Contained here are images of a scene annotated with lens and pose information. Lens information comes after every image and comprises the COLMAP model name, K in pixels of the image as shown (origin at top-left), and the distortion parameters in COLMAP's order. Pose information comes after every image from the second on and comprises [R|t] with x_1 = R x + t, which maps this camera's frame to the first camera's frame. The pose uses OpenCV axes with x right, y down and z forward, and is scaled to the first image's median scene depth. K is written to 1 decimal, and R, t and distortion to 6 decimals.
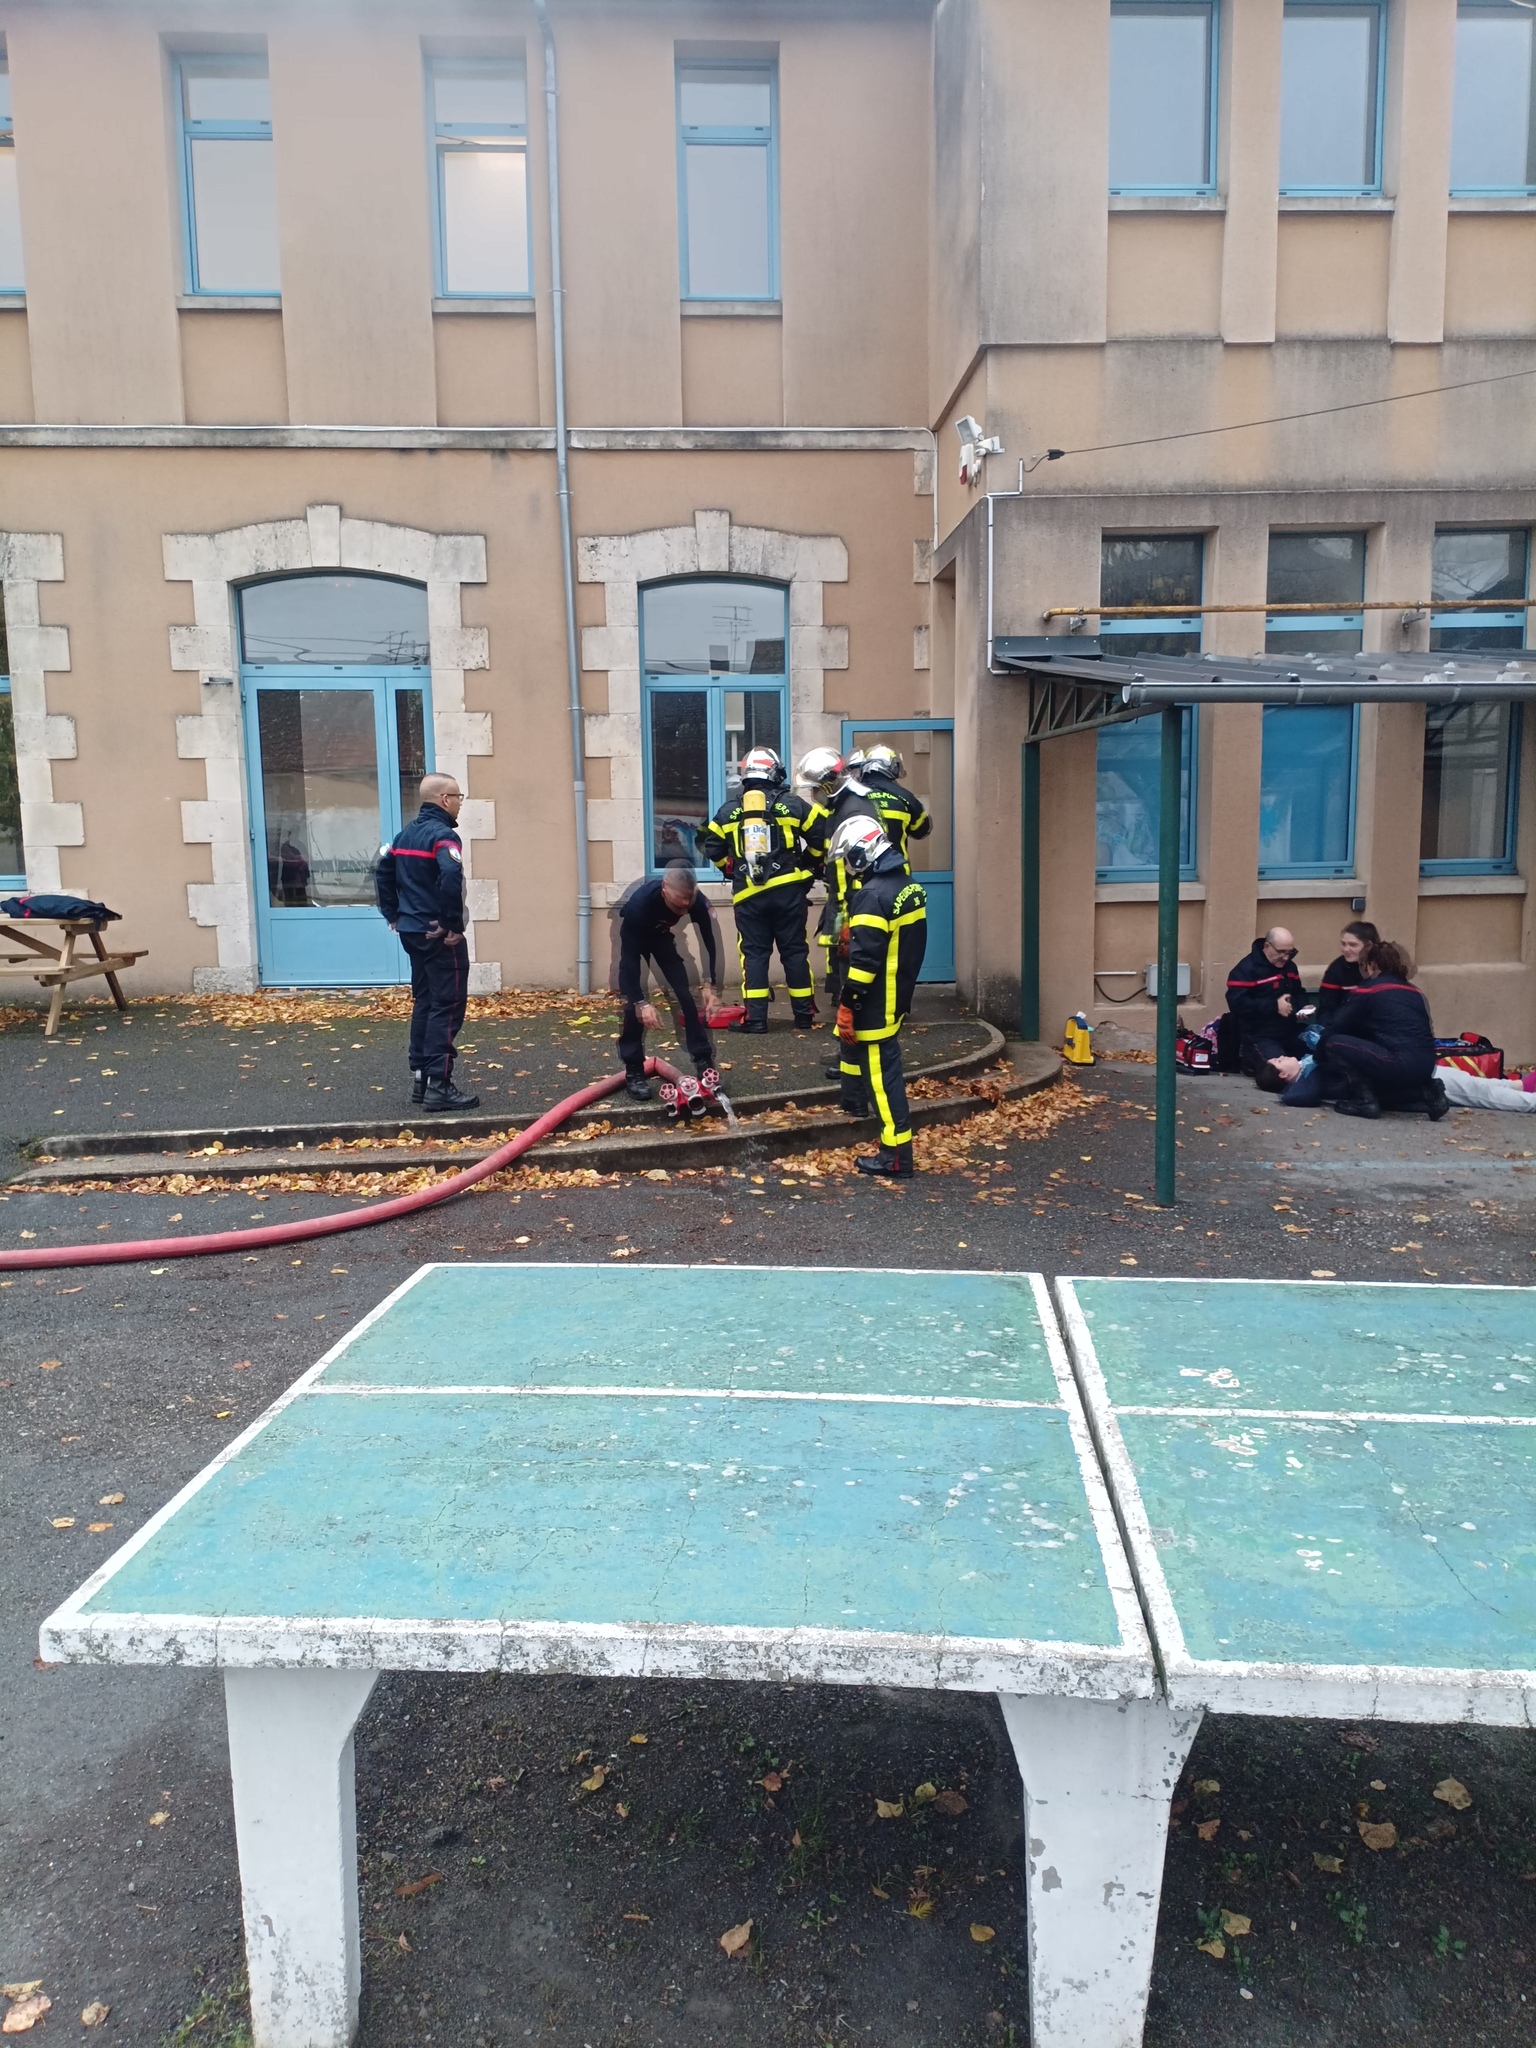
lens RADIAL K [[1643.1, 0, 732.3], [0, 1643.1, 1030.3], [0, 0, 1]] dist [0.096985, -0.124925]
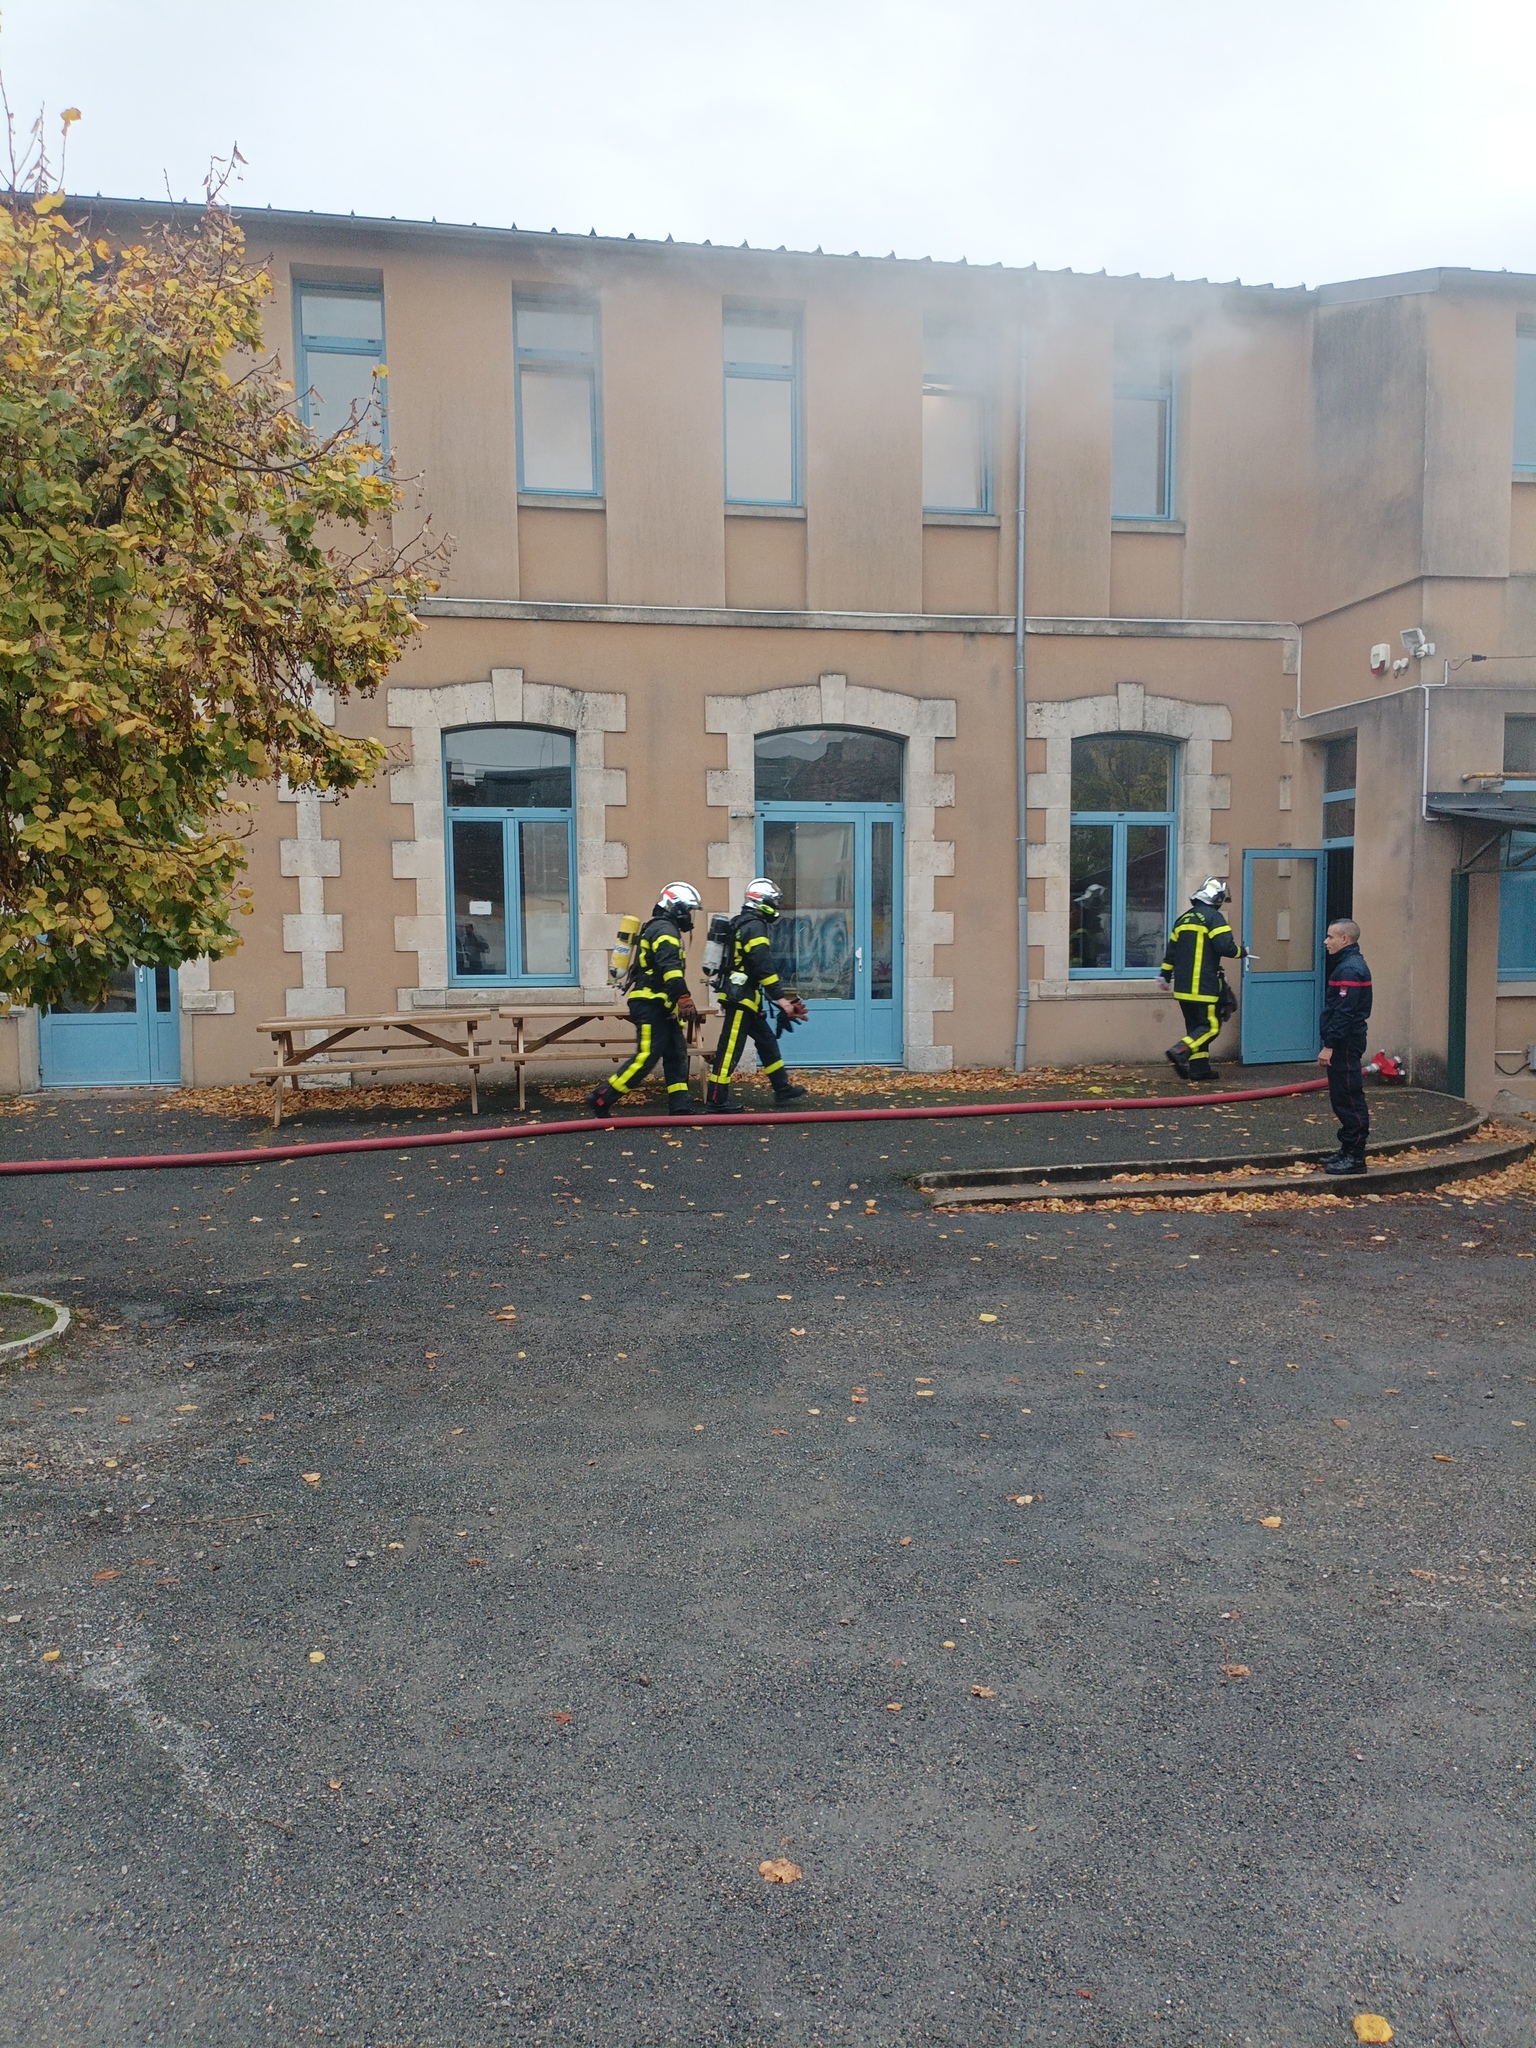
lens RADIAL K [[1643.1, 0, 745.8], [0, 1643.1, 1031.2], [0, 0, 1]] dist [0.096985, -0.124925]
pose [[0.991385, -0.000801, 0.130981, -0.540805], [0.008204, 0.998398, -0.055987, 0.017481], [-0.130726, 0.056579, 0.989803, -0.211098]]
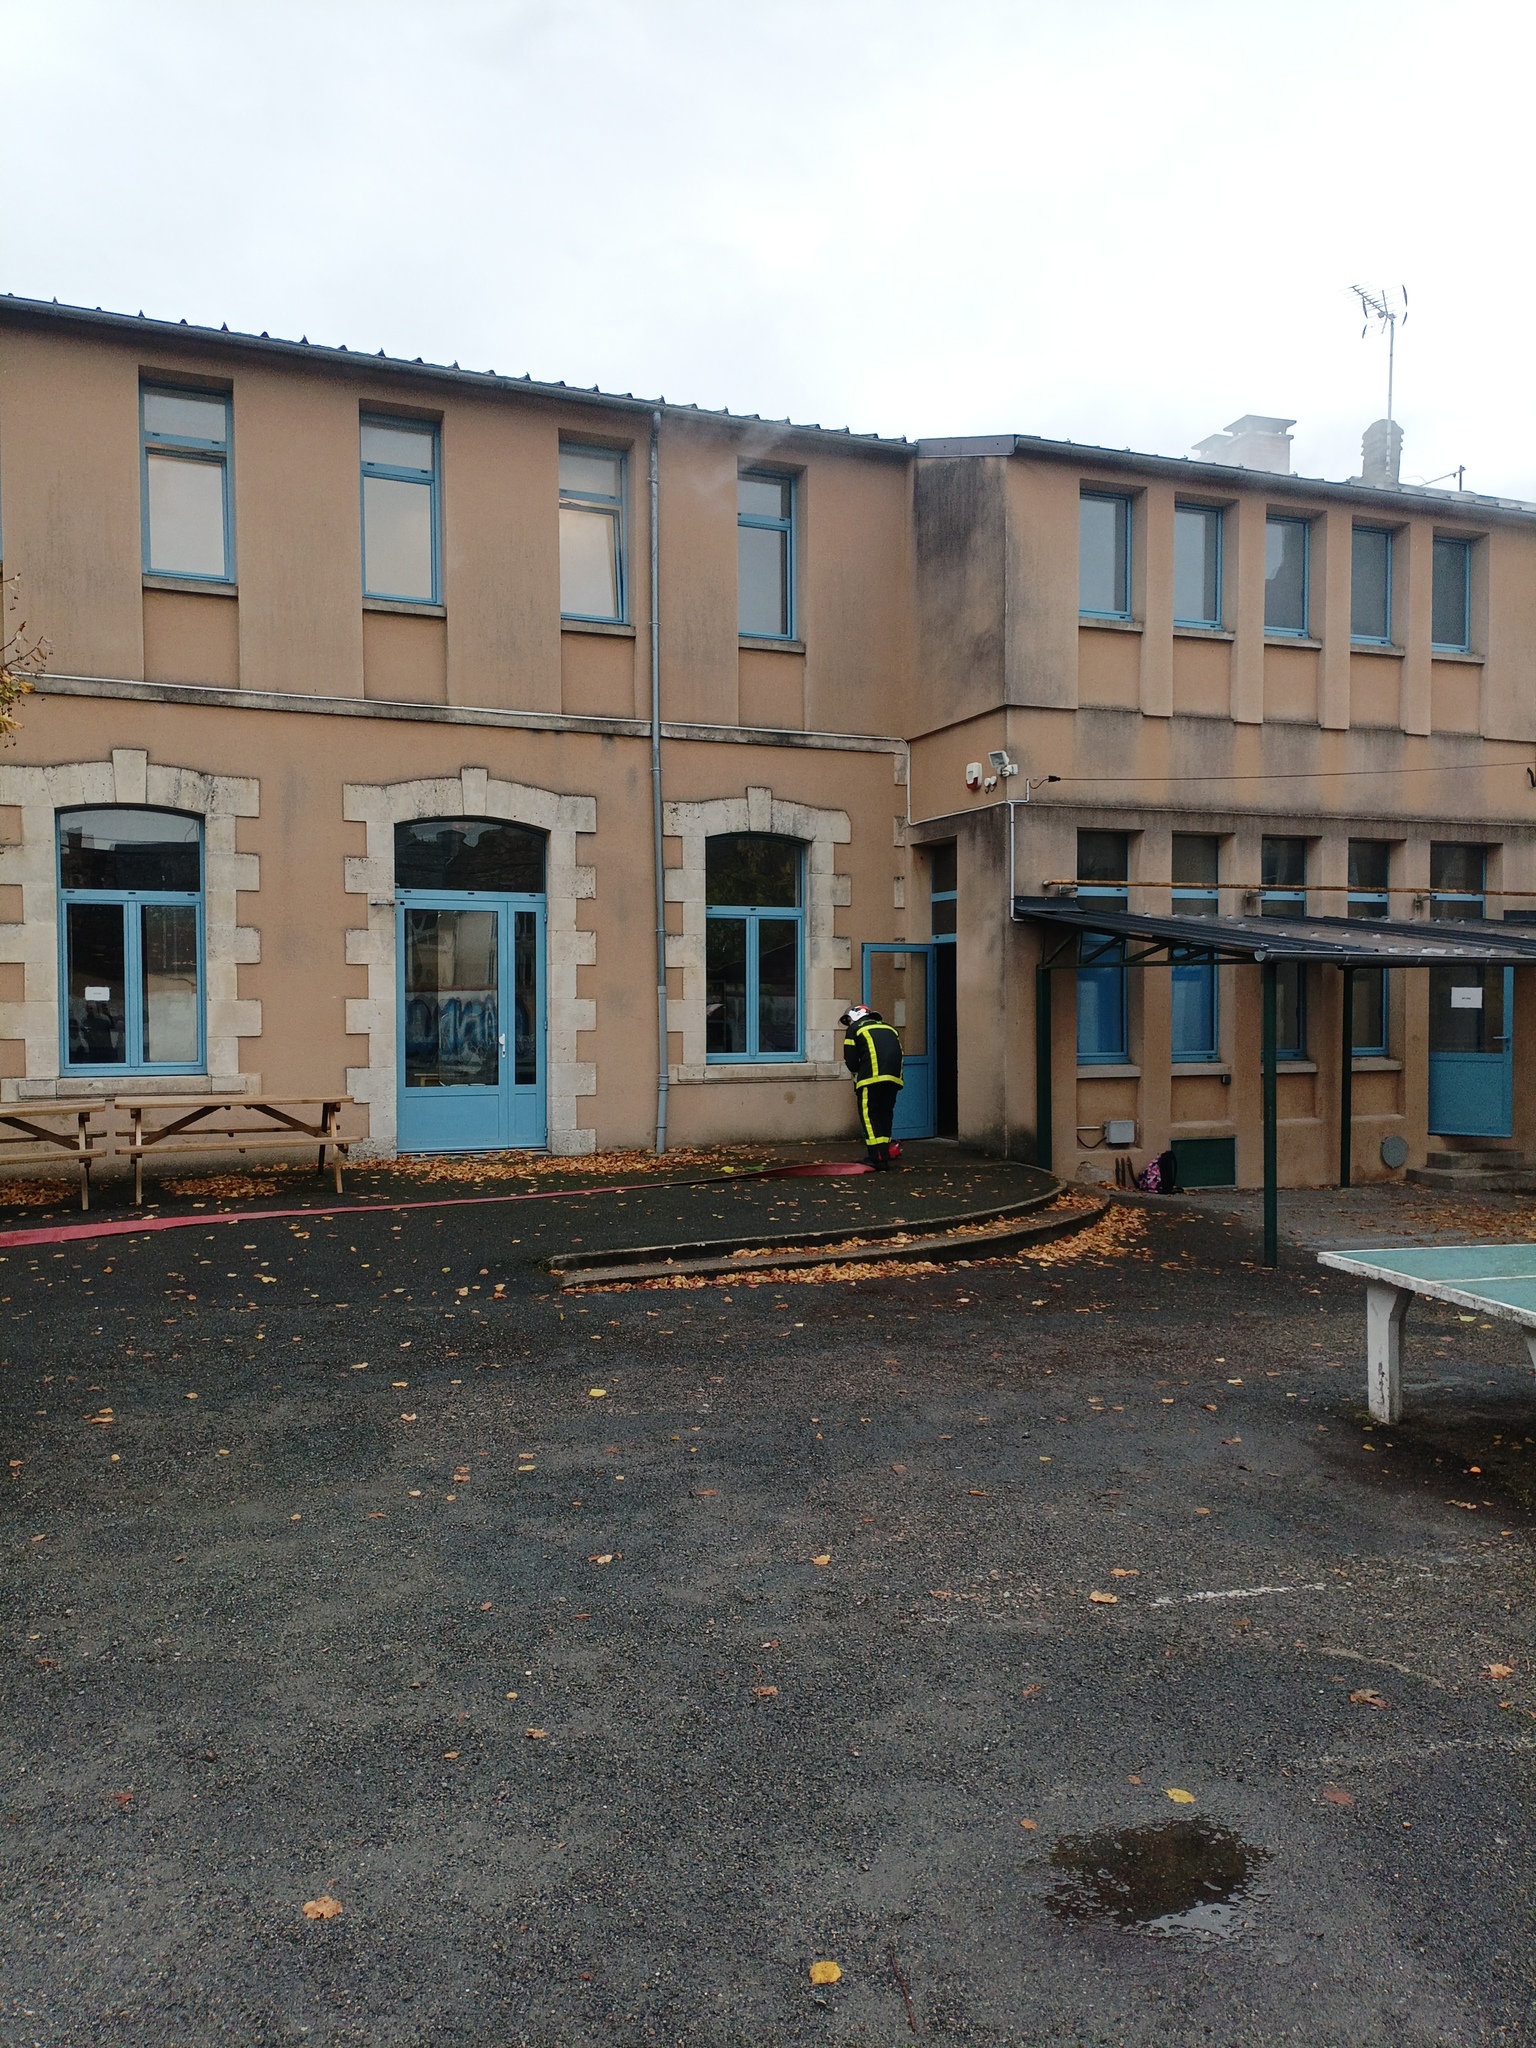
lens RADIAL K [[1643.1, 0, 796.6], [0, 1643.1, 1020.2], [0, 0, 1]] dist [0.096985, -0.124925]
pose [[0.935974, 0.006540, 0.352007, -0.525460], [0.032838, 0.993847, -0.105781, 0.016137], [-0.350533, 0.110567, 0.930001, -0.260665]]
